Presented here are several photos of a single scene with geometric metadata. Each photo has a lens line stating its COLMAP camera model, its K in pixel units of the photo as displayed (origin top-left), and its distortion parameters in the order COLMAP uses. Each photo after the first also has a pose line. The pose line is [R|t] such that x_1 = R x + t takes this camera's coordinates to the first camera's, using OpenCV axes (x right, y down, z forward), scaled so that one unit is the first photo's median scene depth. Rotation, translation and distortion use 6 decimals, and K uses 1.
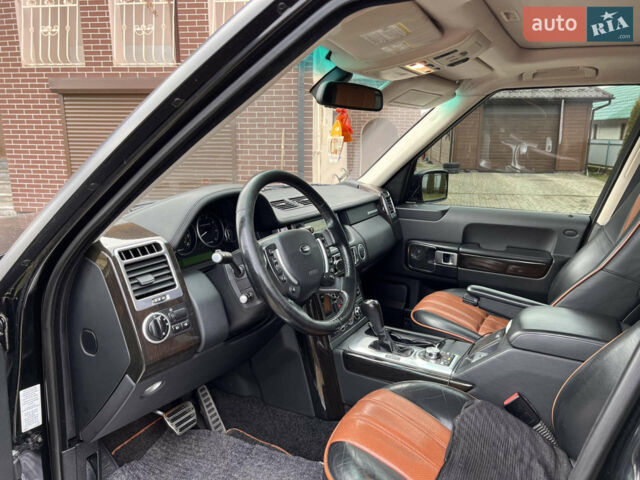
lens RADIAL K [[468.8, 0, 320.0], [0, 468.8, 240.0], [0, 0, 1]] dist [0.002651, -0.004929]
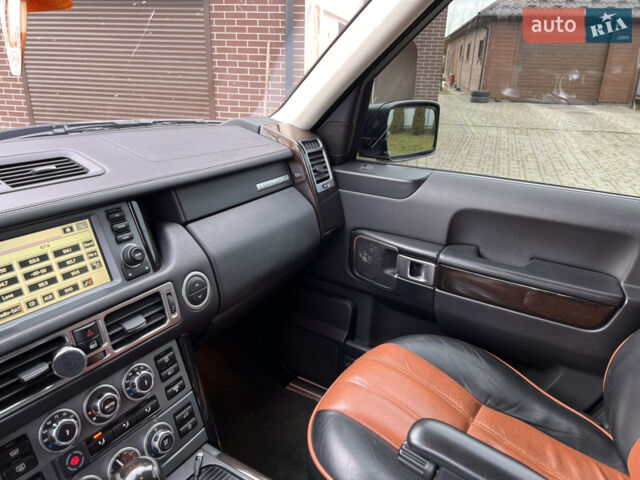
lens RADIAL K [[468.8, 0, 320.0], [0, 468.8, 240.0], [0, 0, 1]] dist [0.002651, -0.004929]
pose [[0.998396, 0.036928, -0.042909, 0.175239], [-0.030011, 0.987934, 0.151940, -0.071694], [0.048002, -0.150409, 0.987458, 0.448172]]
